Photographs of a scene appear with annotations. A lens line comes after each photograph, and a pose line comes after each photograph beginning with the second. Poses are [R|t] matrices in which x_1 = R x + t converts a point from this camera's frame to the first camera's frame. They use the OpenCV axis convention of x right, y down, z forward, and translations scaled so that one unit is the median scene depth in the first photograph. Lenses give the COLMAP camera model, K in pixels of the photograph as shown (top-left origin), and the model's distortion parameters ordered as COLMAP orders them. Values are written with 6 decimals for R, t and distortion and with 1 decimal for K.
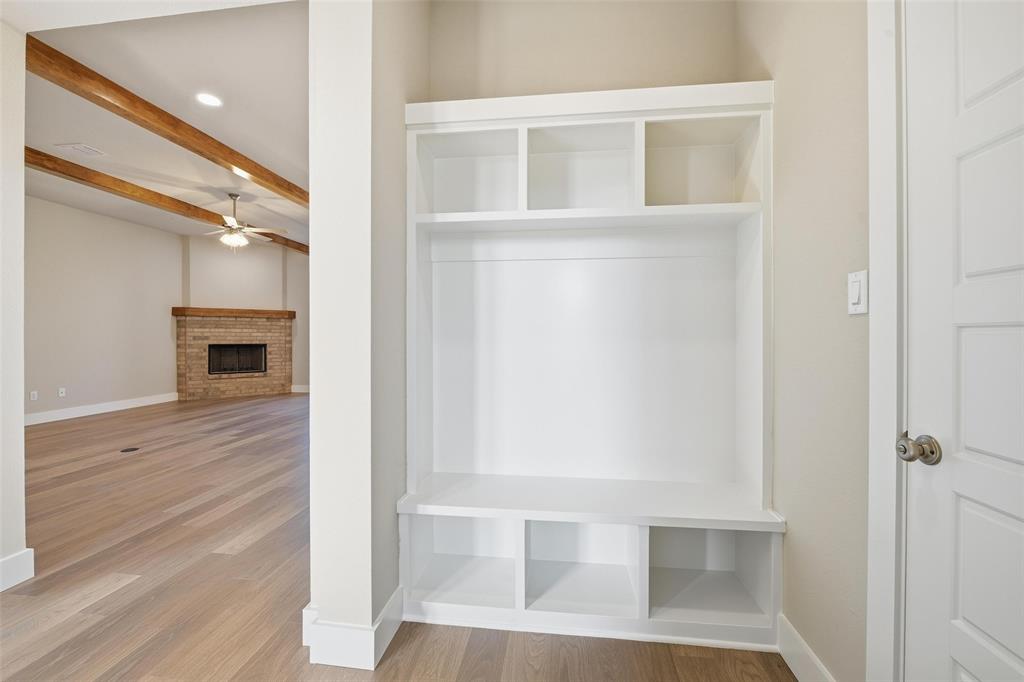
lens RADIAL K [[410.1, 0, 513.1], [0, 410.1, 339.4], [0, 0, 1]] dist [-0.009643, -0.000963]
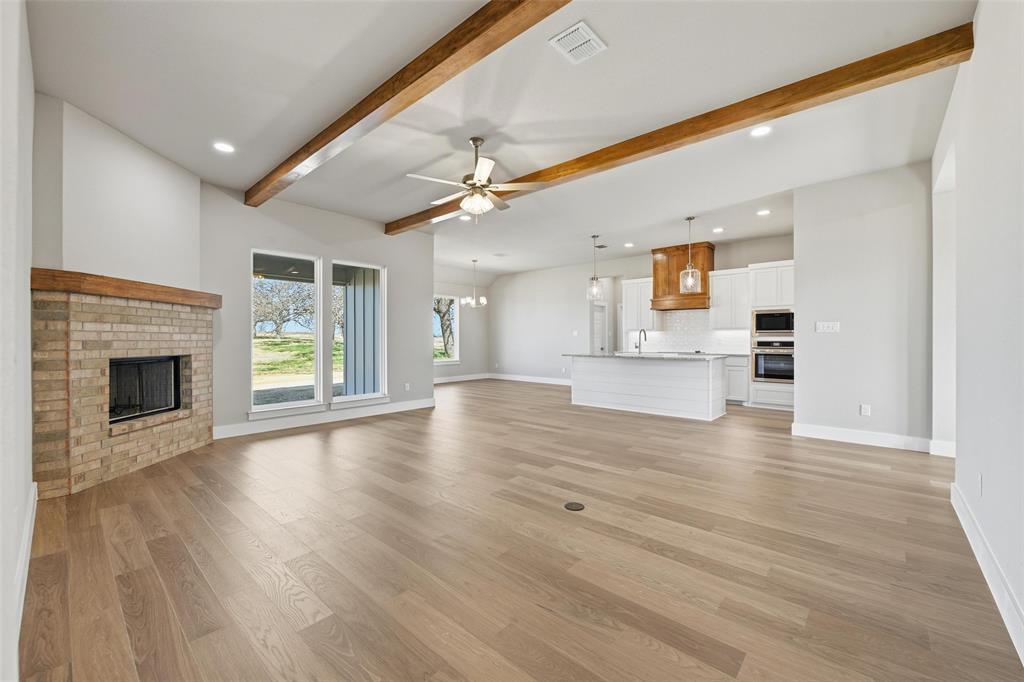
lens RADIAL K [[410.1, 0, 513.8], [0, 410.1, 340.9], [0, 0, 1]] dist [-0.009643, -0.000963]
pose [[0.571542, -0.004541, 0.820560, -0.844693], [0.009013, 0.999959, -0.000744, -0.003128], [-0.820524, 0.007821, 0.571559, 0.372967]]
